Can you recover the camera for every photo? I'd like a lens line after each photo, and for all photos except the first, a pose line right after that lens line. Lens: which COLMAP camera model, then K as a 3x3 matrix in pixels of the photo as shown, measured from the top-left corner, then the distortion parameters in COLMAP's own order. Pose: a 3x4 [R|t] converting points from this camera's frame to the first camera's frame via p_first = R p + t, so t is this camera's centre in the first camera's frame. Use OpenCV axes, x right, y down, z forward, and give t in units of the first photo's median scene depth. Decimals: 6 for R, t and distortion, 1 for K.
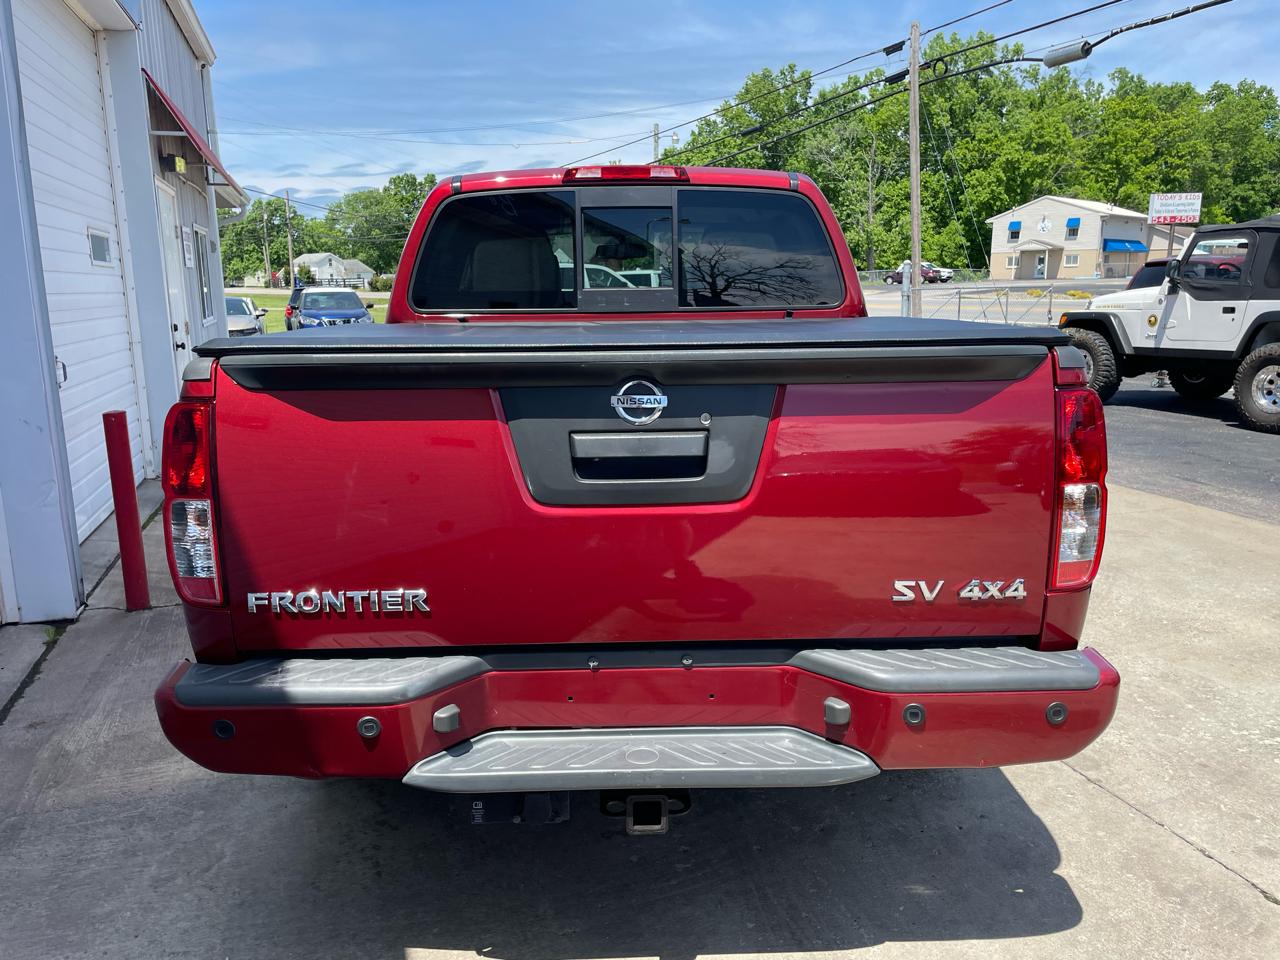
lens RADIAL K [[966.4, 0, 634.7], [0, 966.4, 477.9], [0, 0, 1]] dist [0.090300, -0.115767]
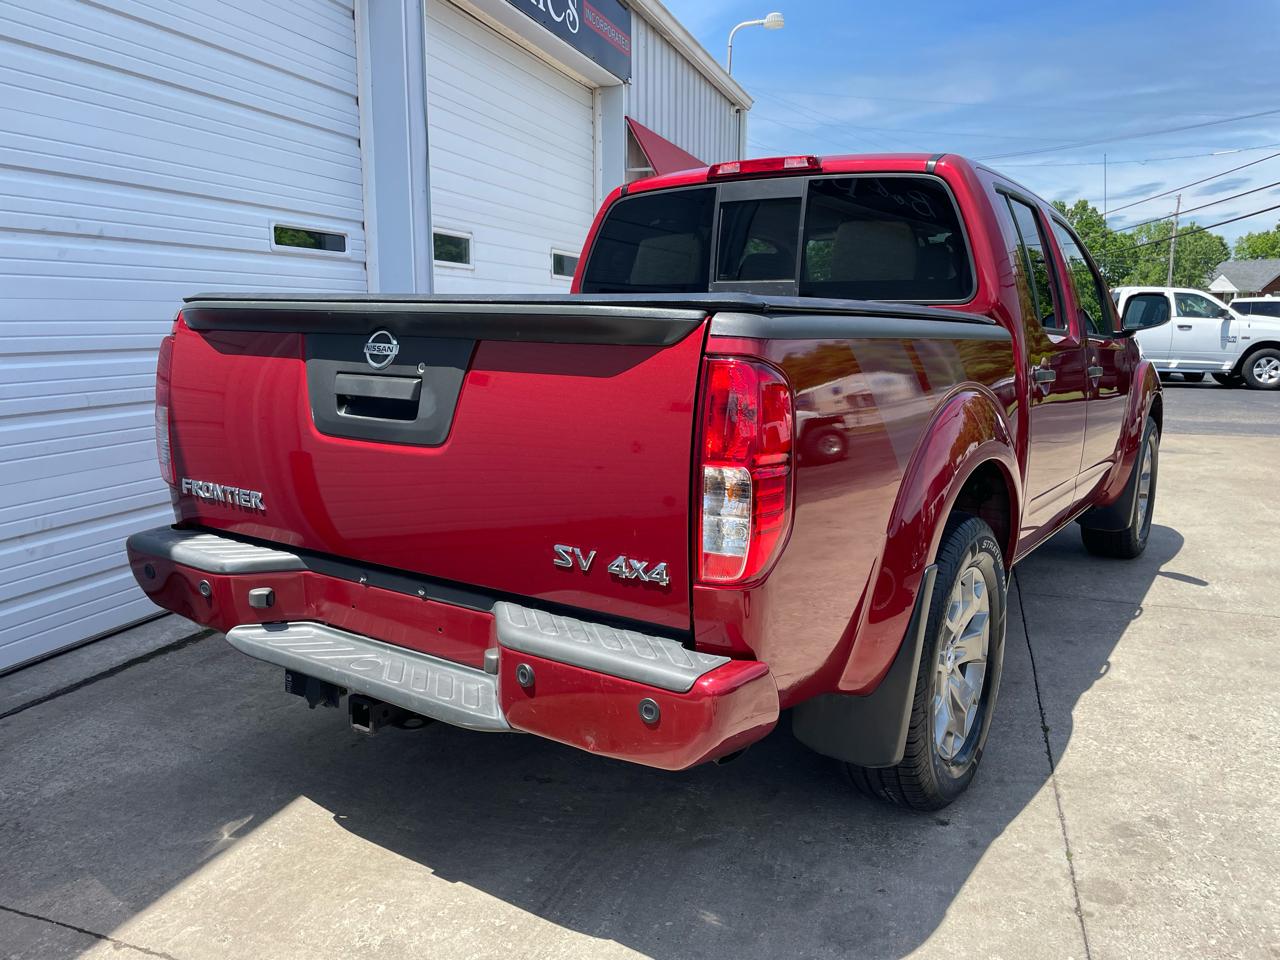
lens RADIAL K [[966.4, 0, 643.0], [0, 966.4, 472.5], [0, 0, 1]] dist [0.090300, -0.115767]
pose [[0.815844, 0.113208, -0.567083, 0.443693], [-0.133802, 0.990994, 0.005338, 0.008495], [0.562580, 0.071522, 0.823643, 0.116972]]
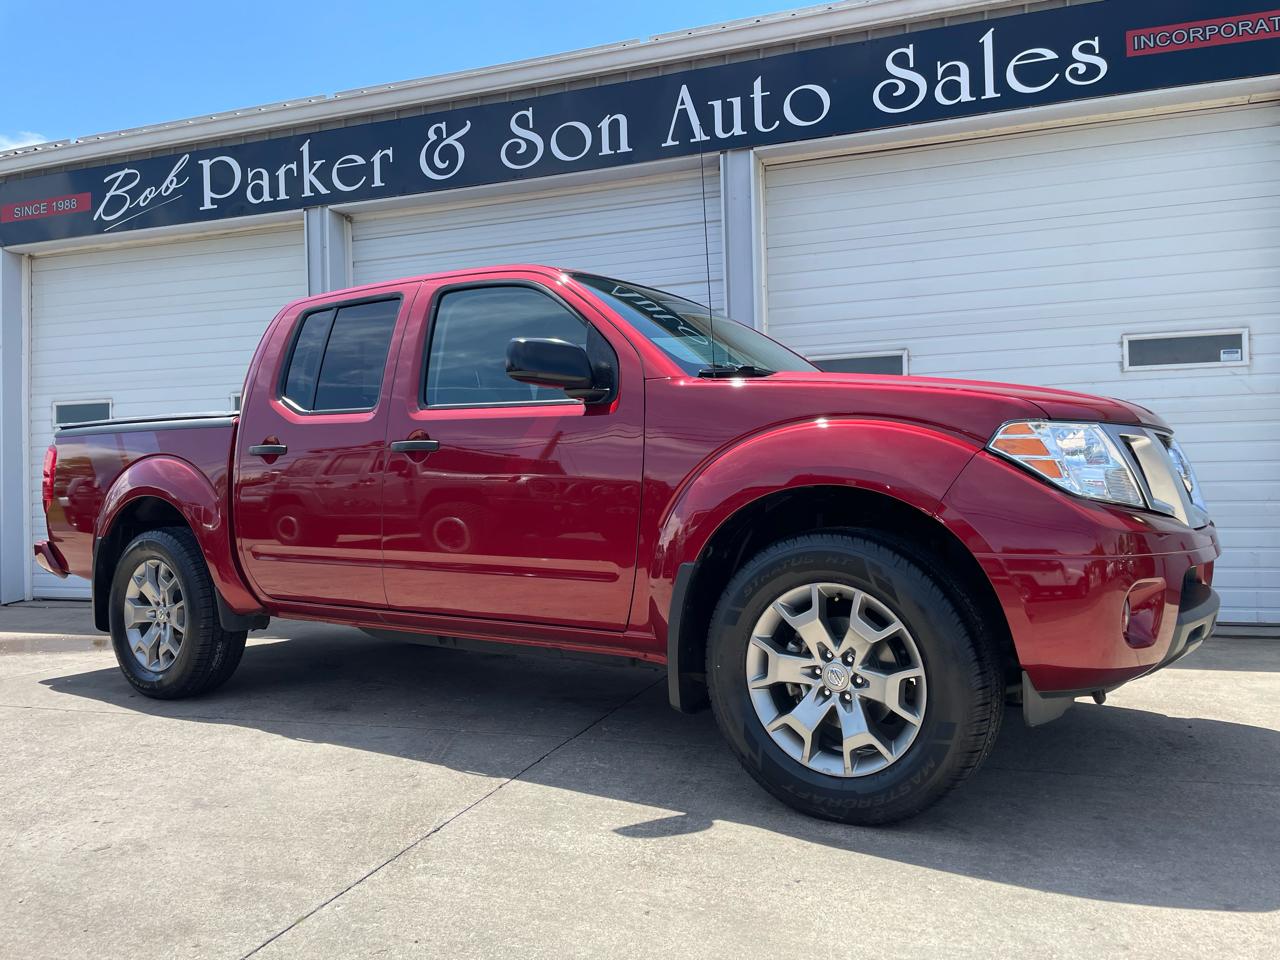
lens RADIAL K [[966.4, 0, 632.8], [0, 966.4, 466.2], [0, 0, 1]] dist [0.090300, -0.115767]
pose [[-0.586093, 0.004792, -0.810230, 0.881159], [-0.129627, 0.986548, 0.099603, -0.261170], [0.799808, 0.163404, -0.577587, 1.971005]]
